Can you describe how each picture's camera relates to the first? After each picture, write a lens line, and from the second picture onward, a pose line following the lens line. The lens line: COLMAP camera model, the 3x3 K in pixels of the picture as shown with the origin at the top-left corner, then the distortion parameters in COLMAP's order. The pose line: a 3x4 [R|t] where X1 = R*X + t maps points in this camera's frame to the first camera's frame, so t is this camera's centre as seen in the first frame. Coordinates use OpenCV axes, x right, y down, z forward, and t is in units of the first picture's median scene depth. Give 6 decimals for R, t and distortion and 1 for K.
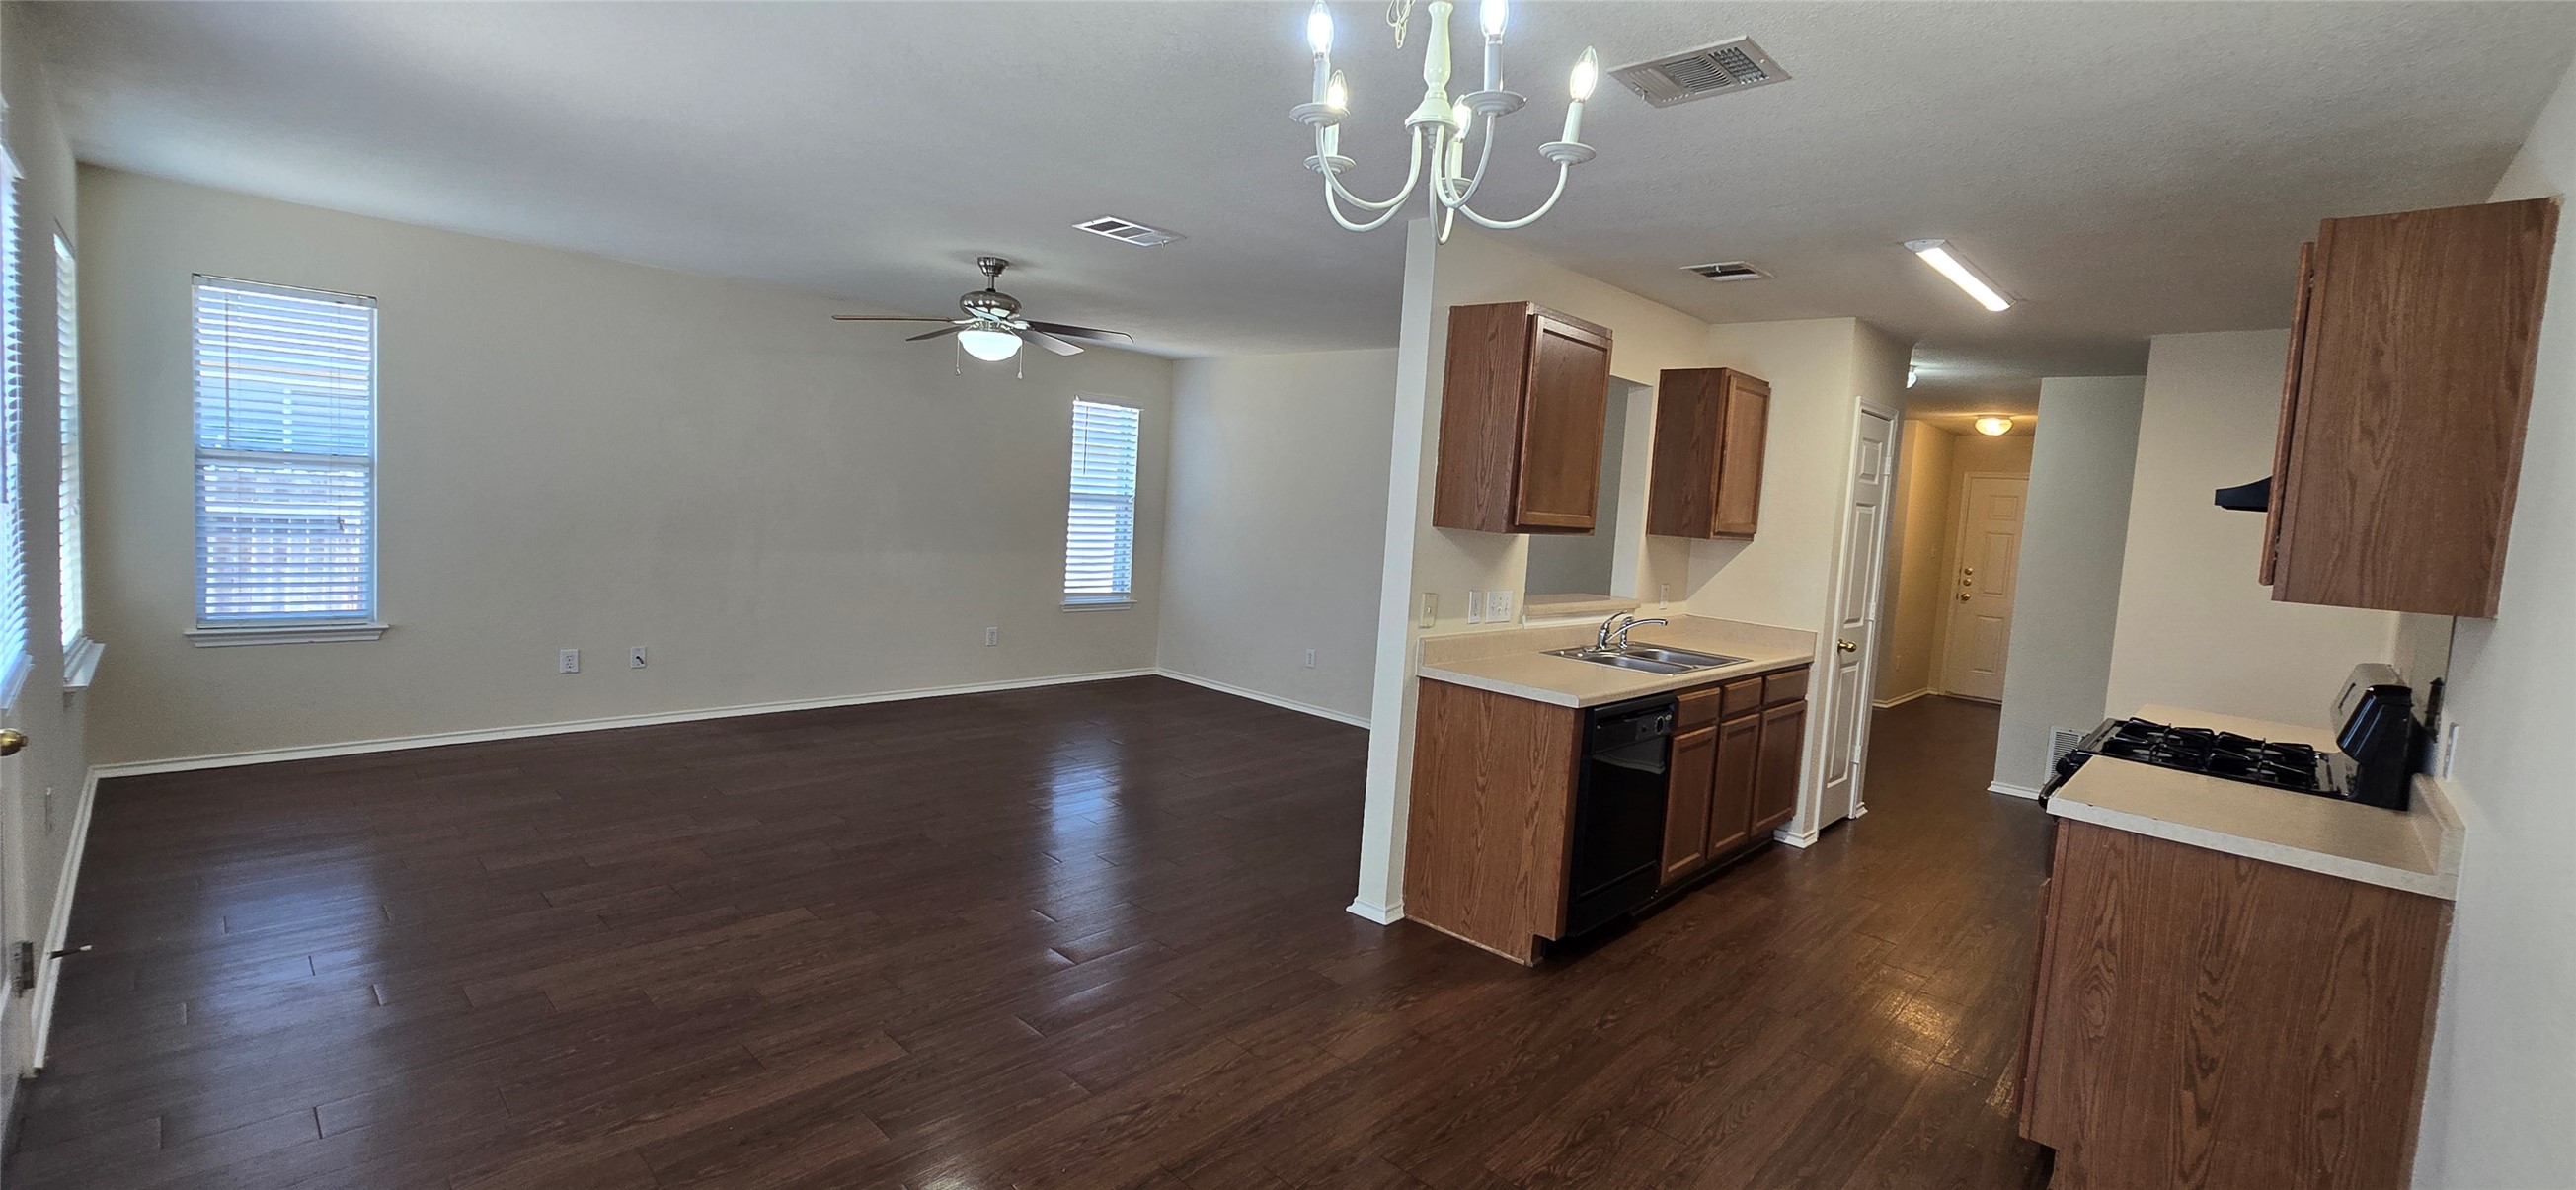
lens RADIAL K [[1051.0, 0, 1297.4], [0, 1051.0, 573.8], [0, 0, 1]] dist [-0.001236, -0.000056]
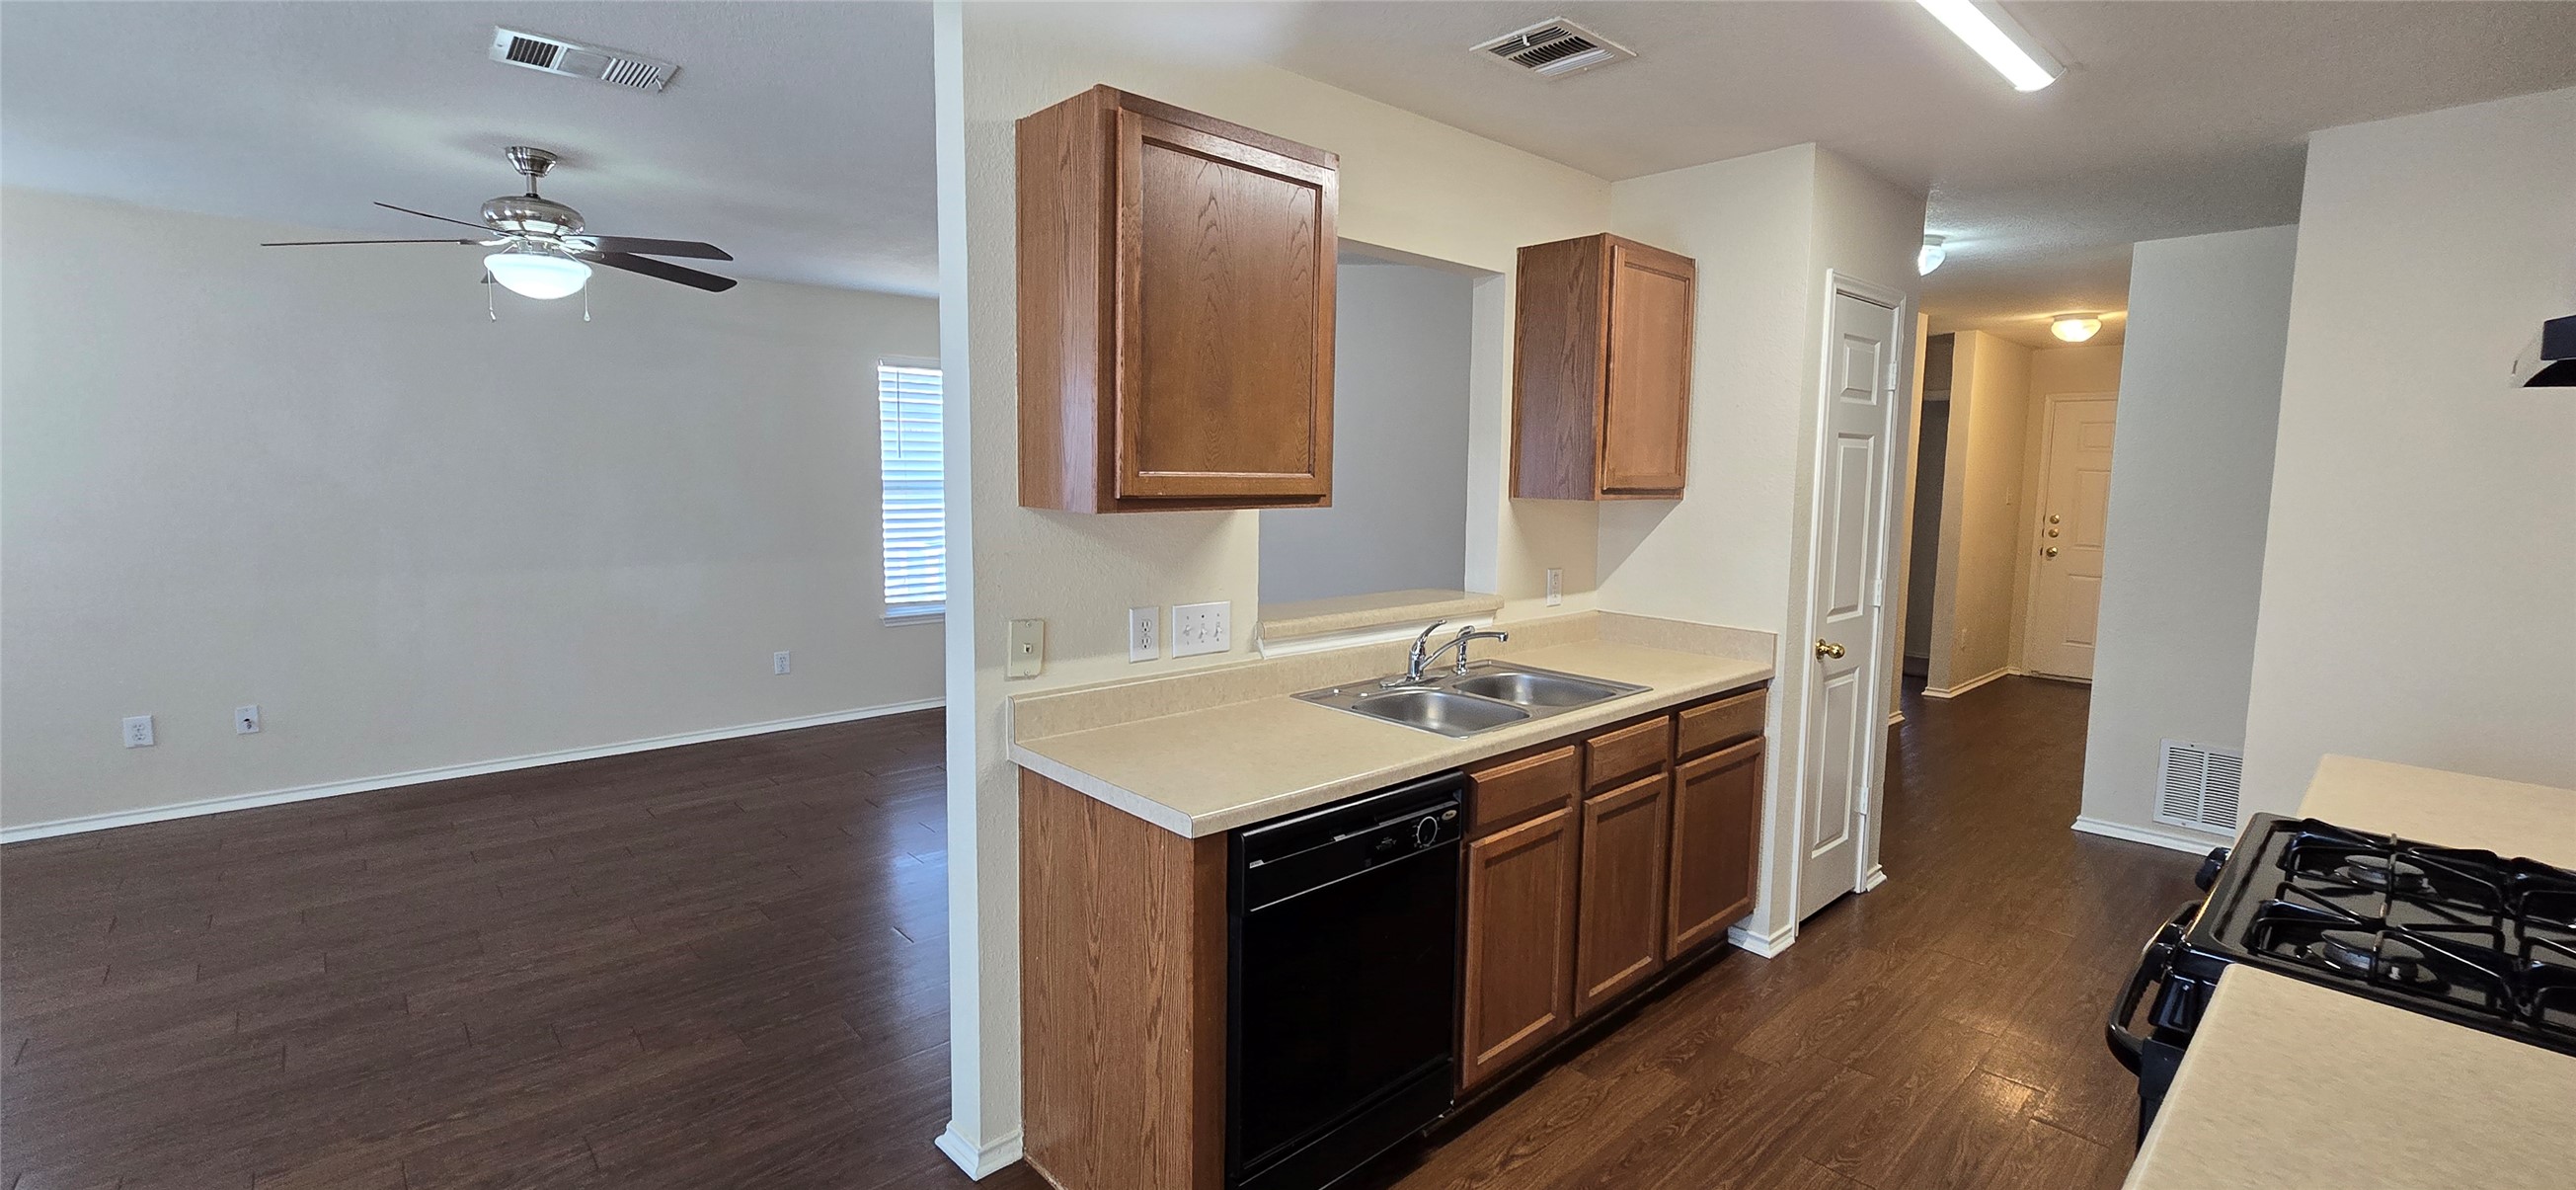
lens RADIAL K [[1061.3, 0, 1291.6], [0, 1061.3, 578.1], [0, 0, 1]] dist [-0.001870, -0.000285]
pose [[0.996325, -0.046225, -0.072108, 0.281973], [0.047955, 0.998597, 0.022451, -0.009645], [0.070969, -0.025827, 0.997144, 0.370844]]
